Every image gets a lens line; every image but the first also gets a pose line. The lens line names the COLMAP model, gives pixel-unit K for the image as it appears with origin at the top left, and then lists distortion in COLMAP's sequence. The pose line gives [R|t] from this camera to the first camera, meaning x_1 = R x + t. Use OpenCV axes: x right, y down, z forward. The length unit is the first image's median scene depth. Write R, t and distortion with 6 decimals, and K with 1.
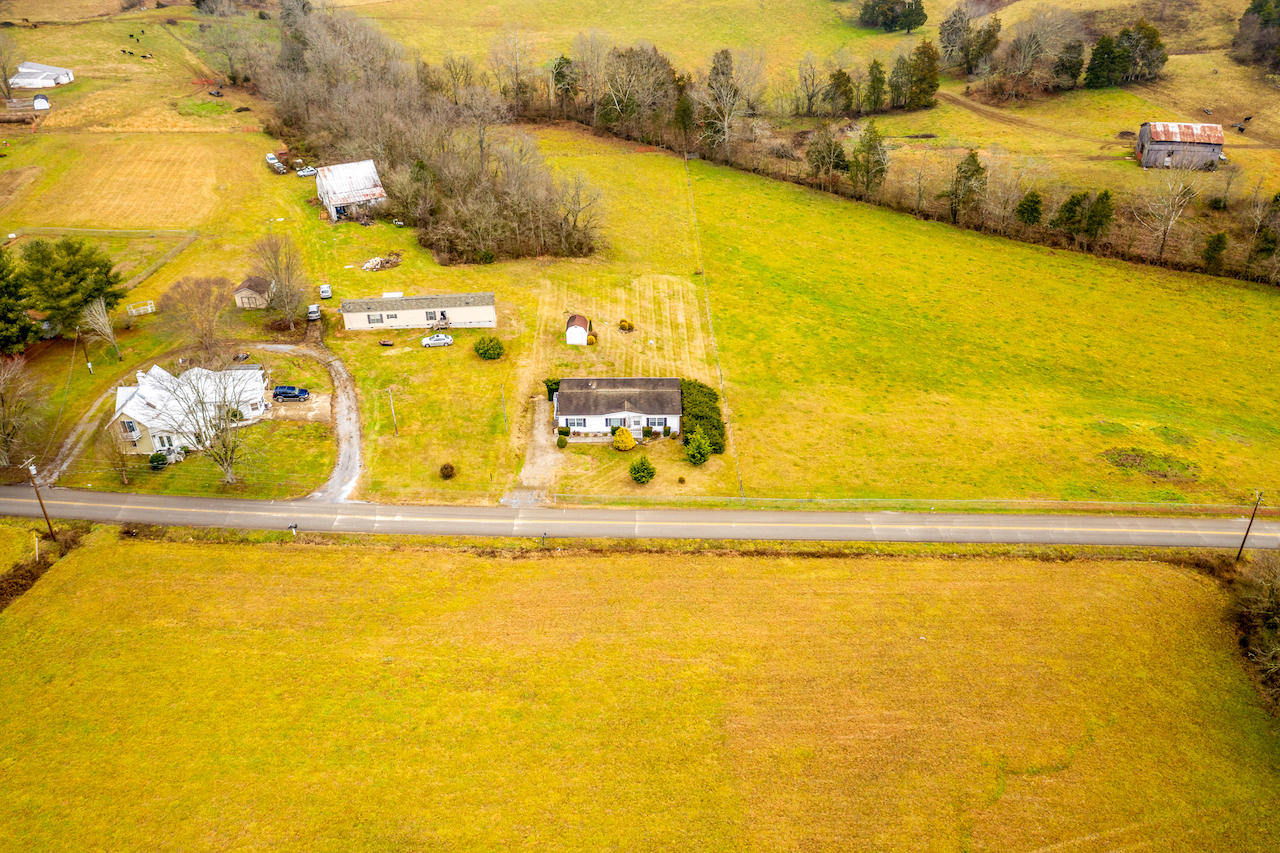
lens RADIAL K [[1008.0, 0, 636.5], [0, 1008.0, 427.5], [0, 0, 1]] dist [-0.000465, 0.009669]
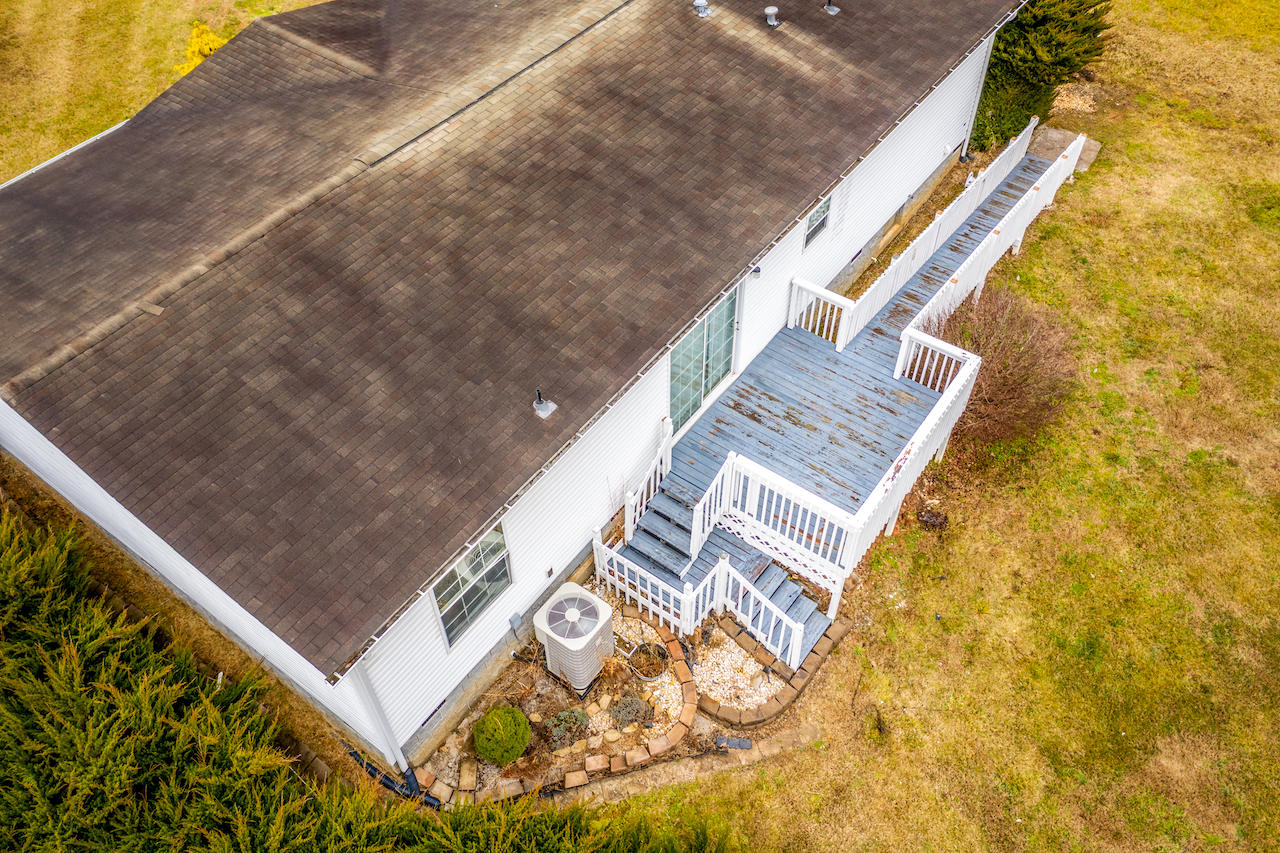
lens RADIAL K [[1008.0, 0, 636.3], [0, 1008.0, 421.4], [0, 0, 1]] dist [-0.000465, 0.009669]
pose [[-0.593880, 0.612777, -0.521355, 0.057040], [-0.408221, 0.328896, 0.851577, -0.125956], [0.693298, 0.718562, 0.054824, 1.047604]]
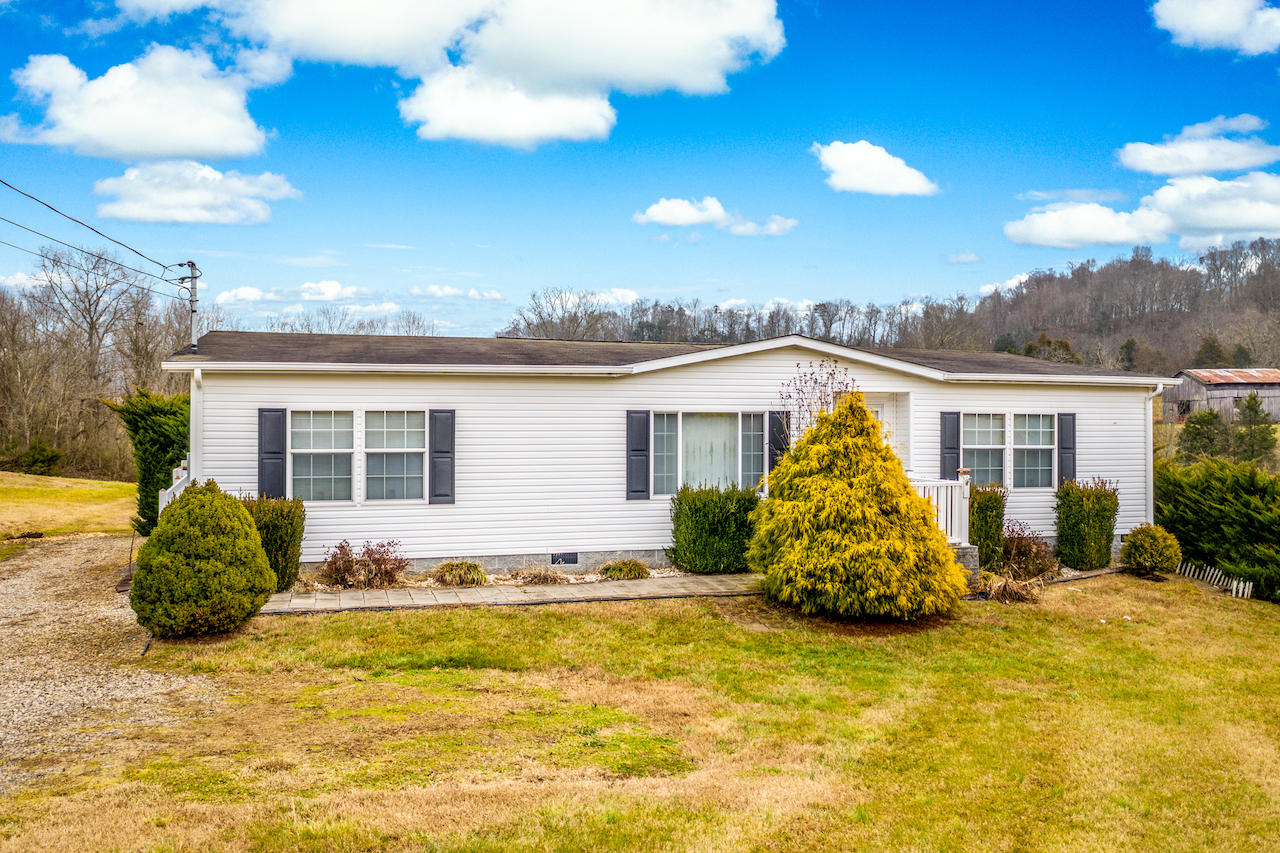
lens RADIAL K [[1008.0, 0, 636.2], [0, 1008.0, 421.6], [0, 0, 1]] dist [-0.000465, 0.009669]
pose [[0.960212, 0.014090, 0.278915, -0.061619], [0.137586, 0.845245, -0.516364, 0.051104], [-0.243027, 0.534194, 0.809676, 0.900715]]
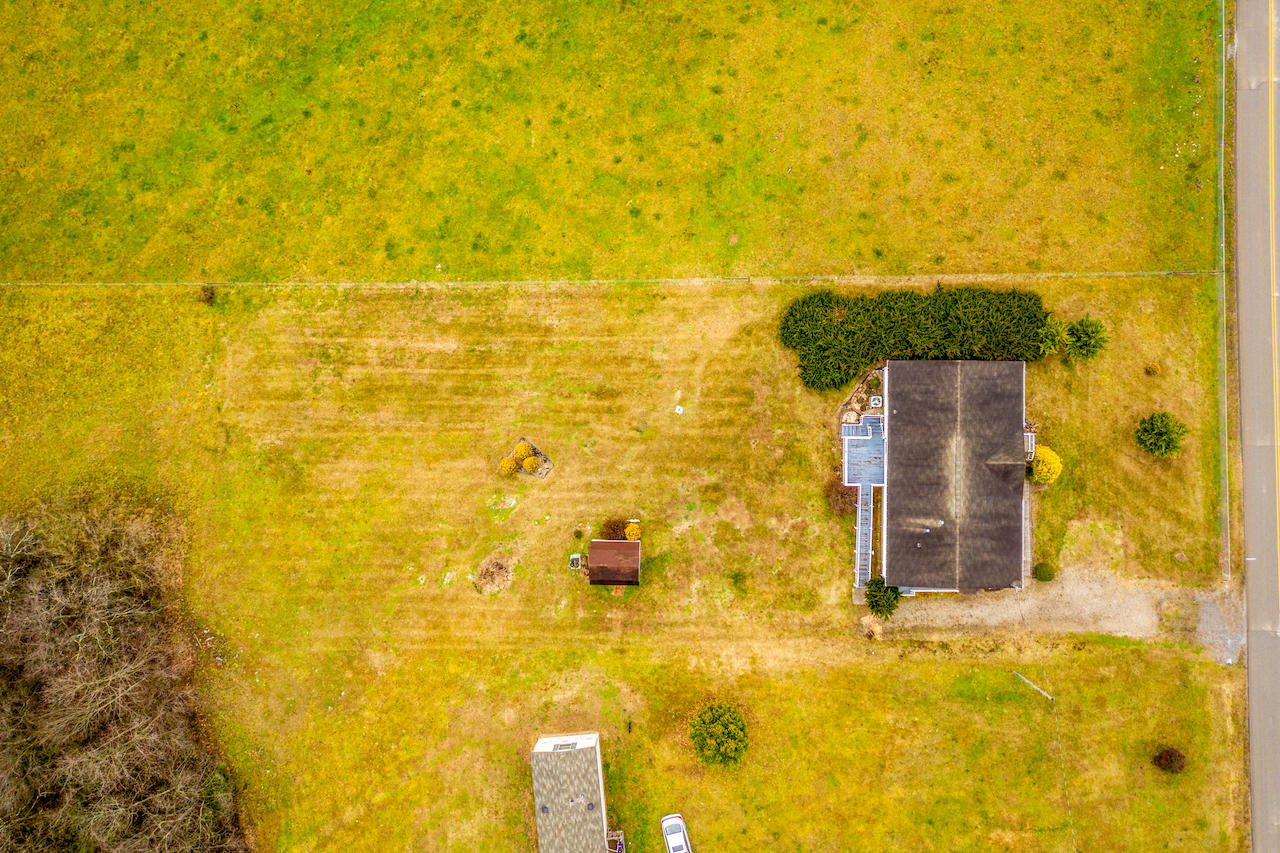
lens RADIAL K [[1008.0, 0, 635.1], [0, 1008.0, 424.5], [0, 0, 1]] dist [-0.000465, 0.009669]
pose [[0.010049, -0.999757, 0.019624, -0.002743], [0.569091, 0.021855, 0.821984, -0.582912], [-0.822213, 0.002908, 0.569173, 0.849737]]
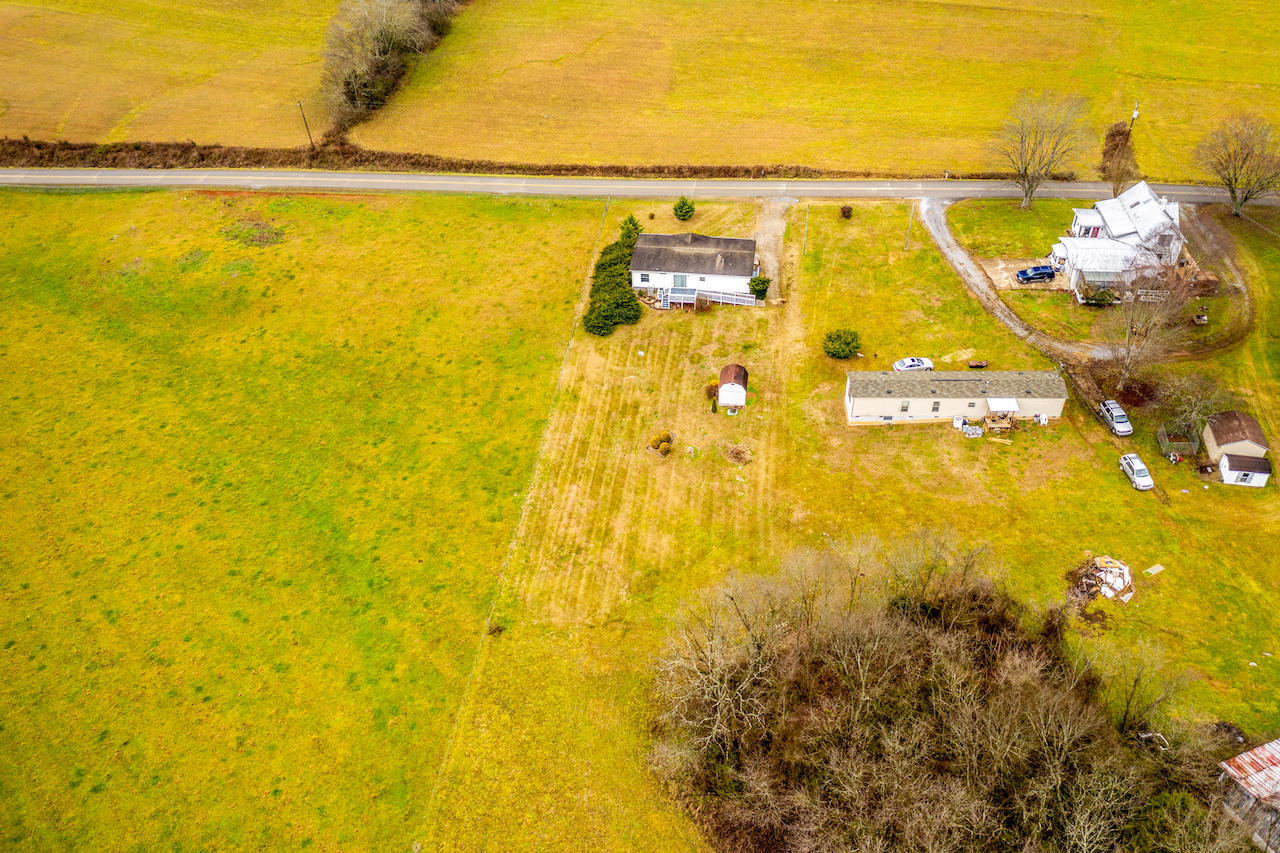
lens RADIAL K [[1008.0, 0, 634.2], [0, 1008.0, 426.8], [0, 0, 1]] dist [-0.000465, 0.009669]
pose [[-0.989515, -0.066204, 0.128361, -0.100517], [0.103786, 0.292110, 0.950737, -0.965418], [-0.100438, 0.954091, -0.282176, 1.483598]]
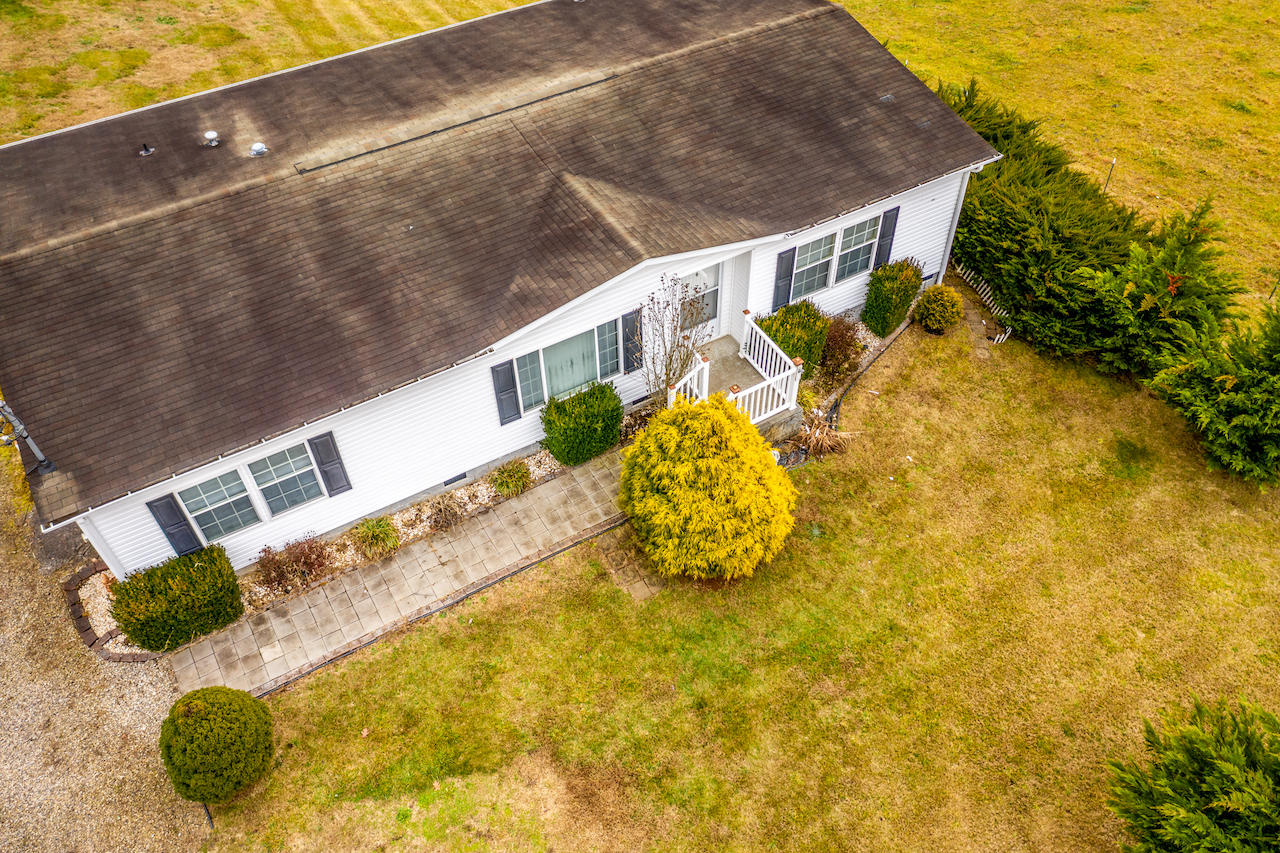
lens RADIAL K [[1008.0, 0, 635.4], [0, 1008.0, 424.4], [0, 0, 1]] dist [-0.000465, 0.009669]
pose [[0.867499, -0.372399, 0.329795, -0.057352], [0.274831, 0.911420, 0.306238, -0.034736], [-0.414625, -0.175023, 0.893002, 0.879863]]
